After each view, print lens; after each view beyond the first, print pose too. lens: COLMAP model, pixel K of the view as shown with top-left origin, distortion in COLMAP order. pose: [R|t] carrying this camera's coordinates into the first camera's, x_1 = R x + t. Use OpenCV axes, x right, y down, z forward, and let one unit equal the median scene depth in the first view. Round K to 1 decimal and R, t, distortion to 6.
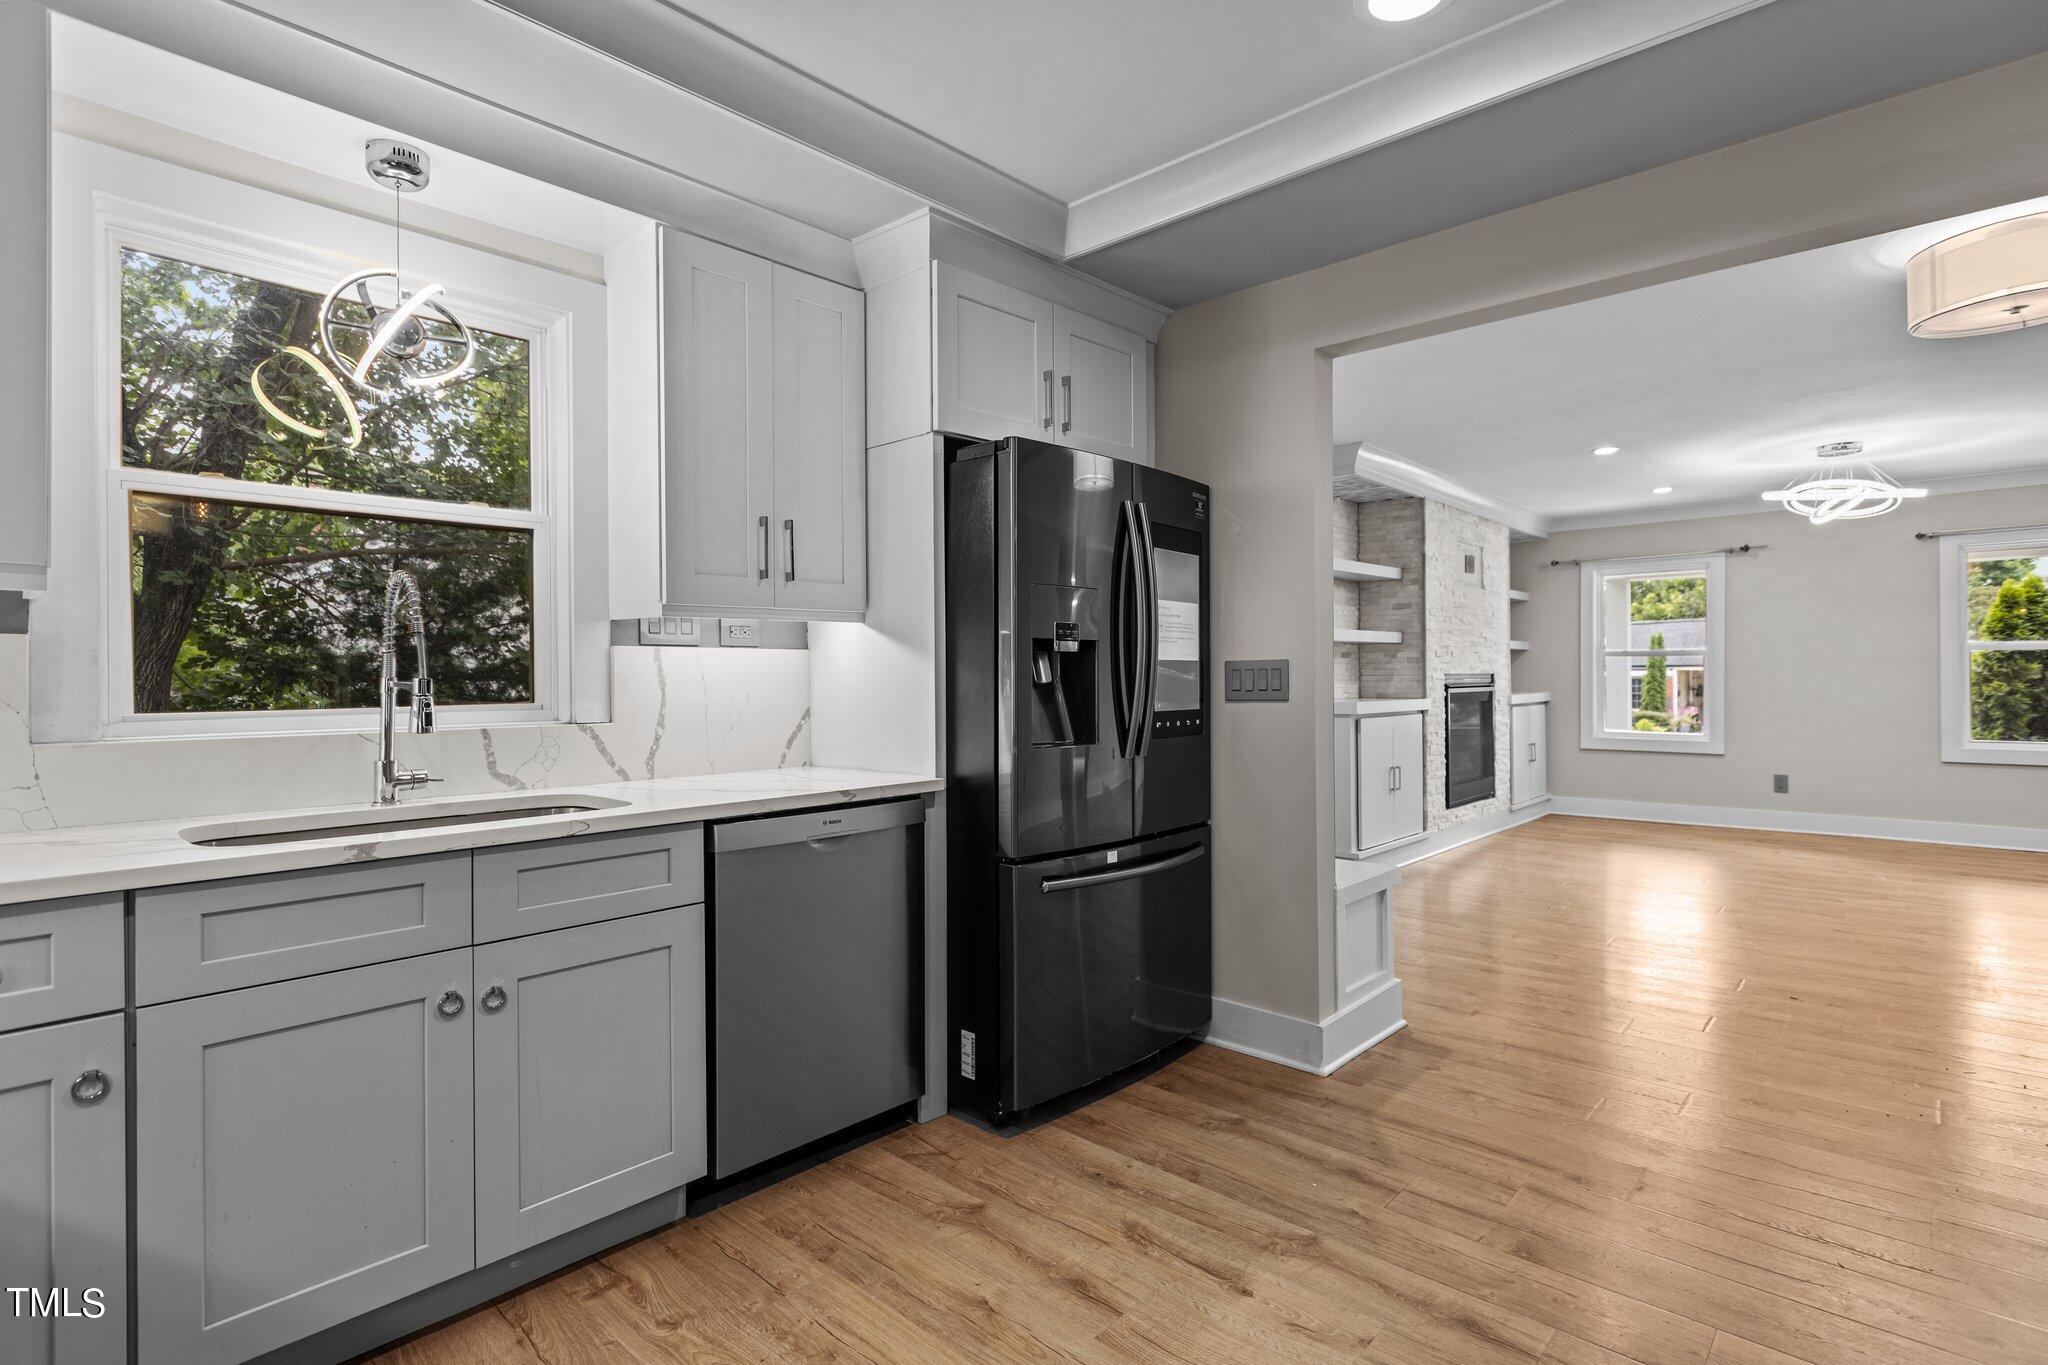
lens RADIAL K [[998.4, 0, 1017.8], [0, 998.4, 671.7], [0, 0, 1]] dist [0.002823, 0.000068]
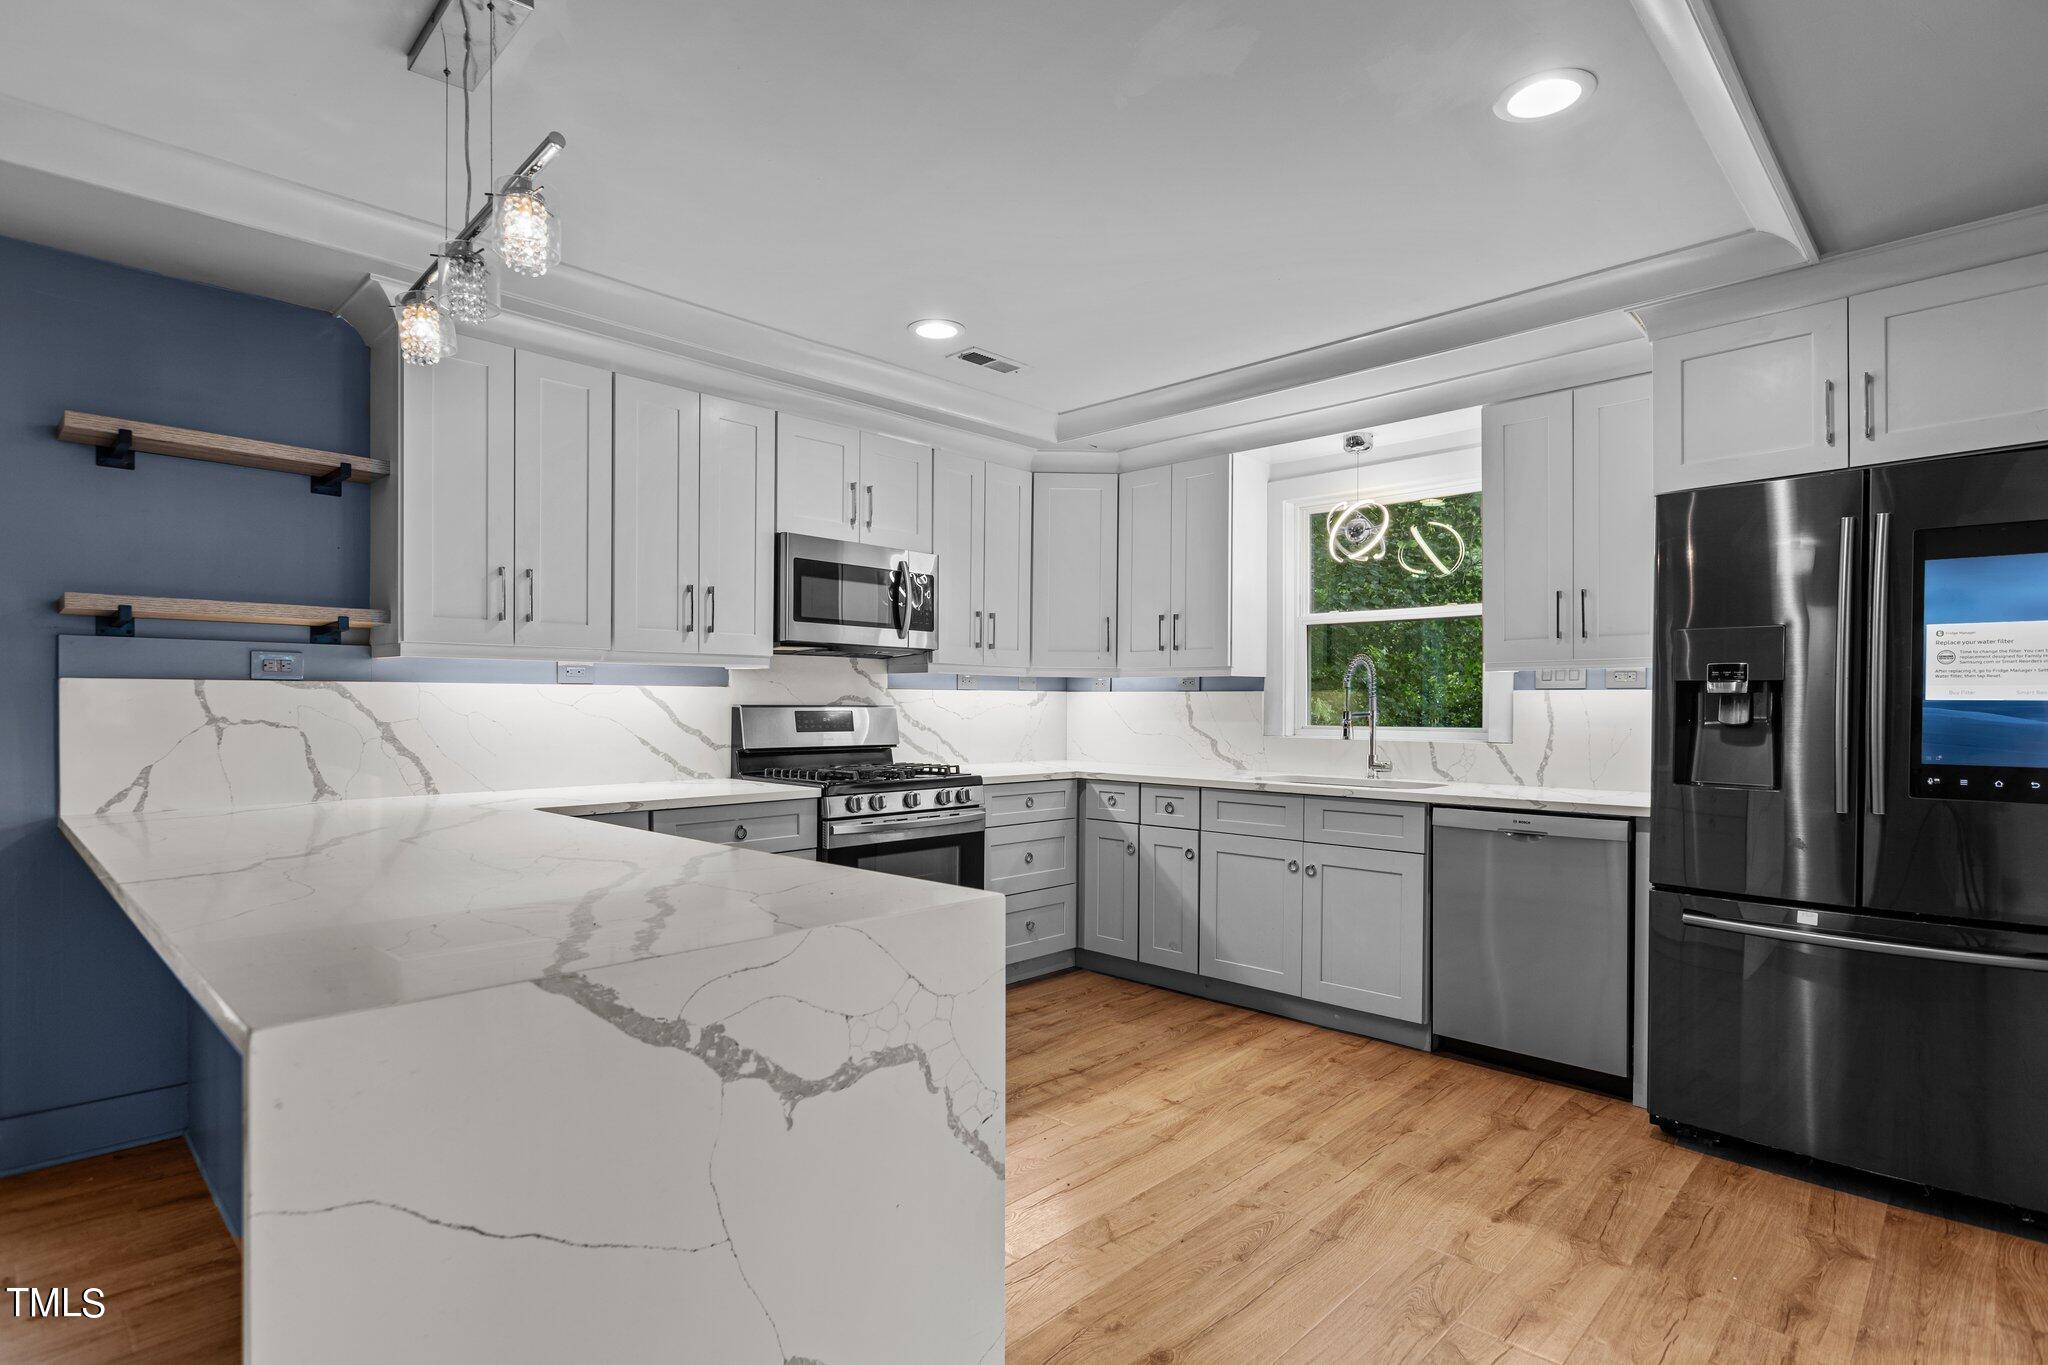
lens RADIAL K [[1032.7, 0, 1029.9], [0, 1032.7, 715.6], [0, 0, 1]] dist [-0.001109, 0.000127]
pose [[-0.017918, 0.016969, -0.999695, 1.192680], [-0.002298, 0.999853, 0.017013, -0.014537], [0.999837, 0.002602, -0.017877, 0.357258]]
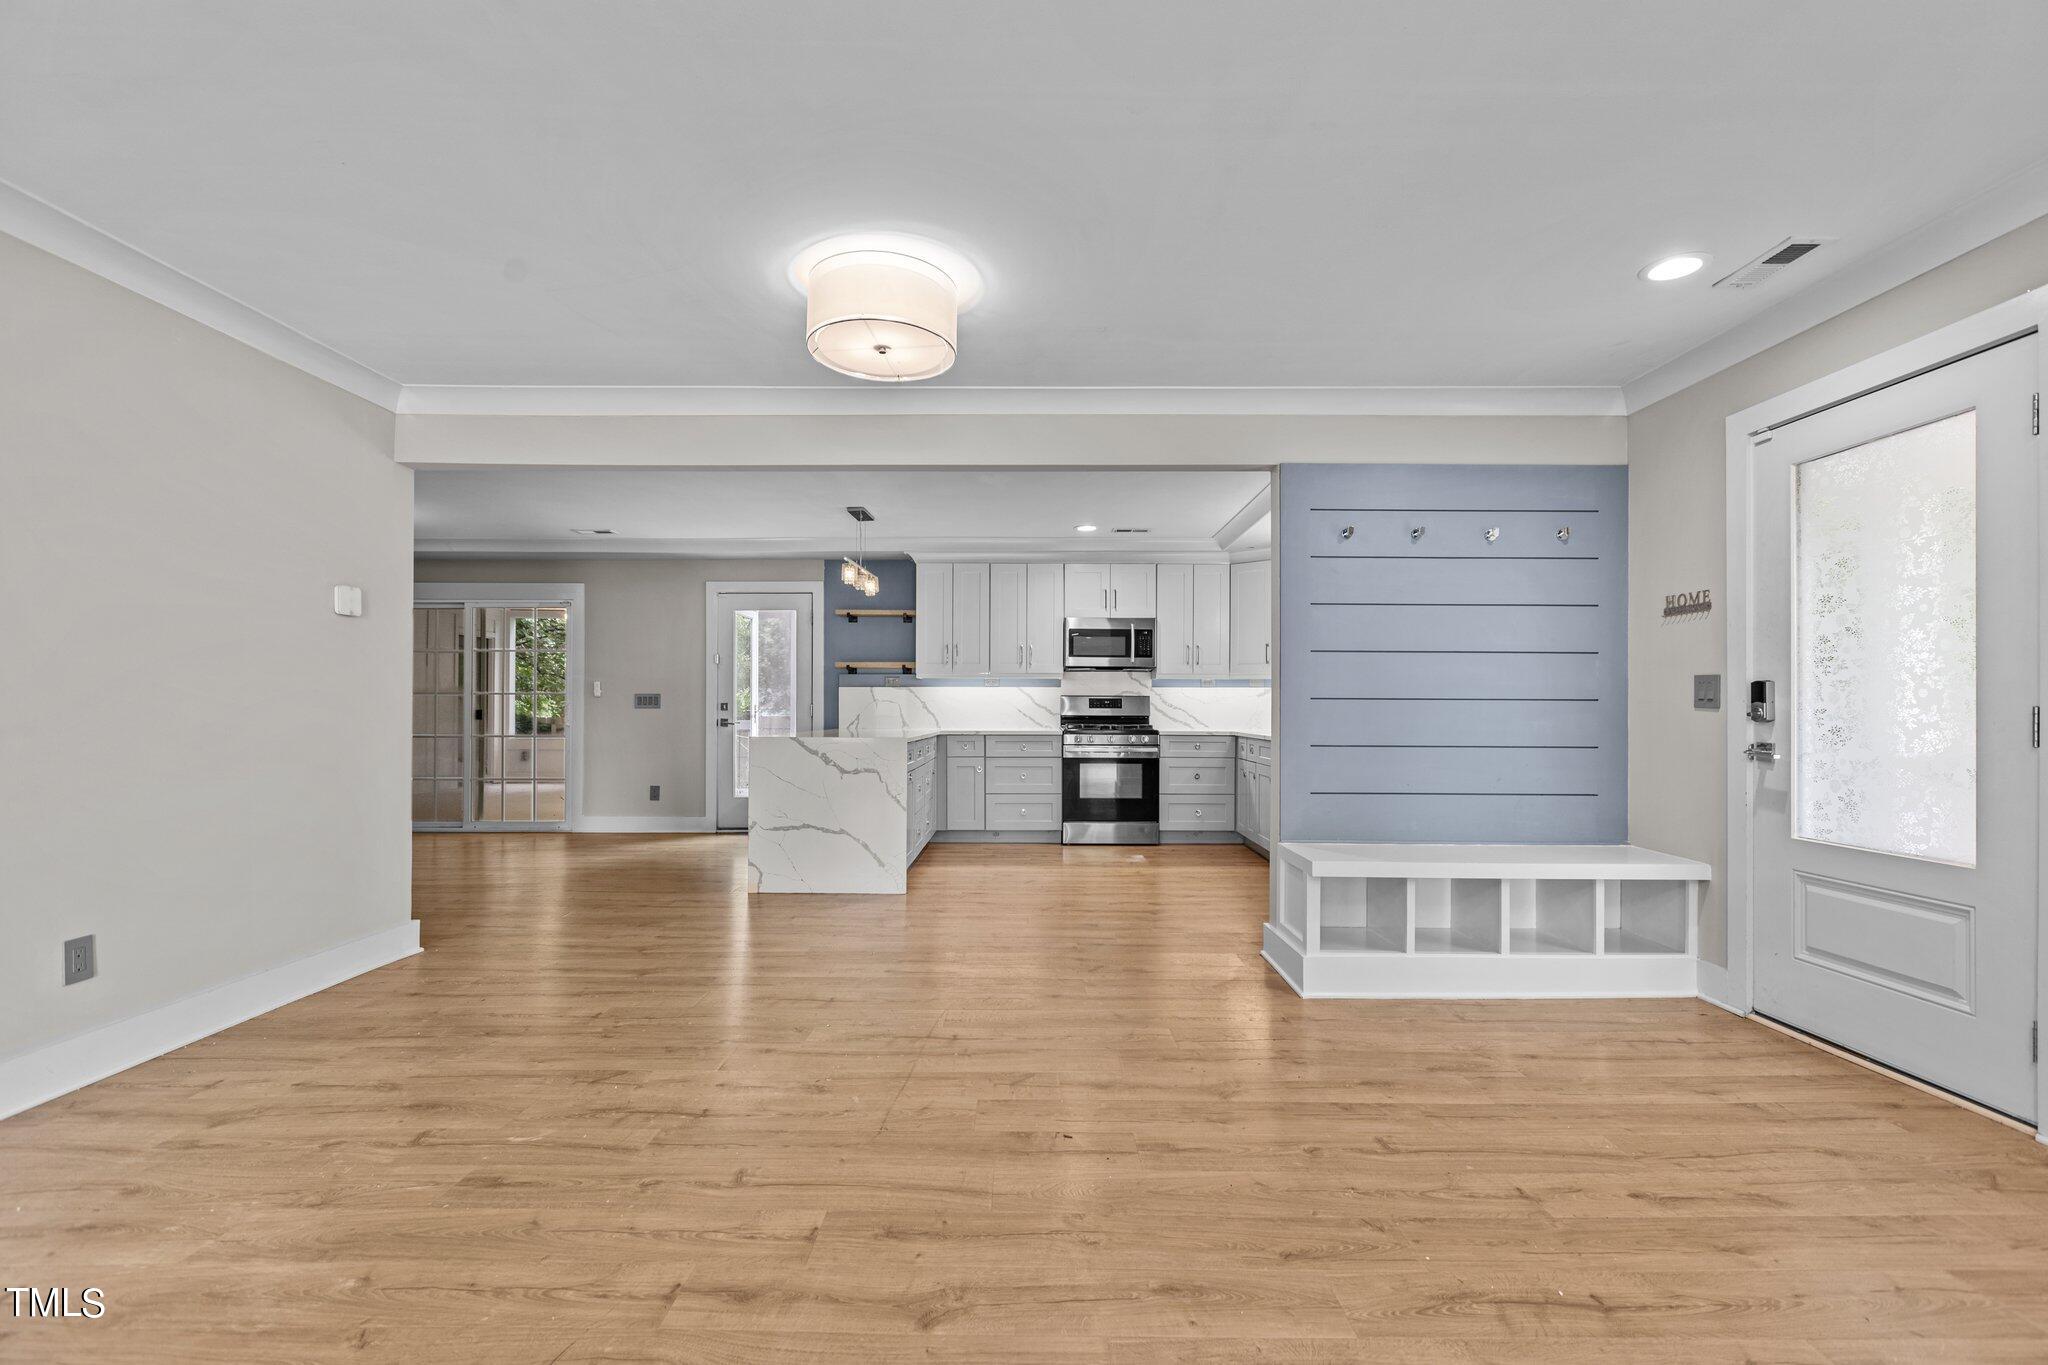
lens RADIAL K [[915.6, 0, 1026.4], [0, 915.6, 701.1], [0, 0, 1]] dist [-0.000070, 0.000738]
pose [[-0.737331, -0.001347, -0.675531, 1.834253], [0.001943, 0.999990, -0.004114, 0.031086], [0.675529, -0.004346, -0.737320, 2.178515]]
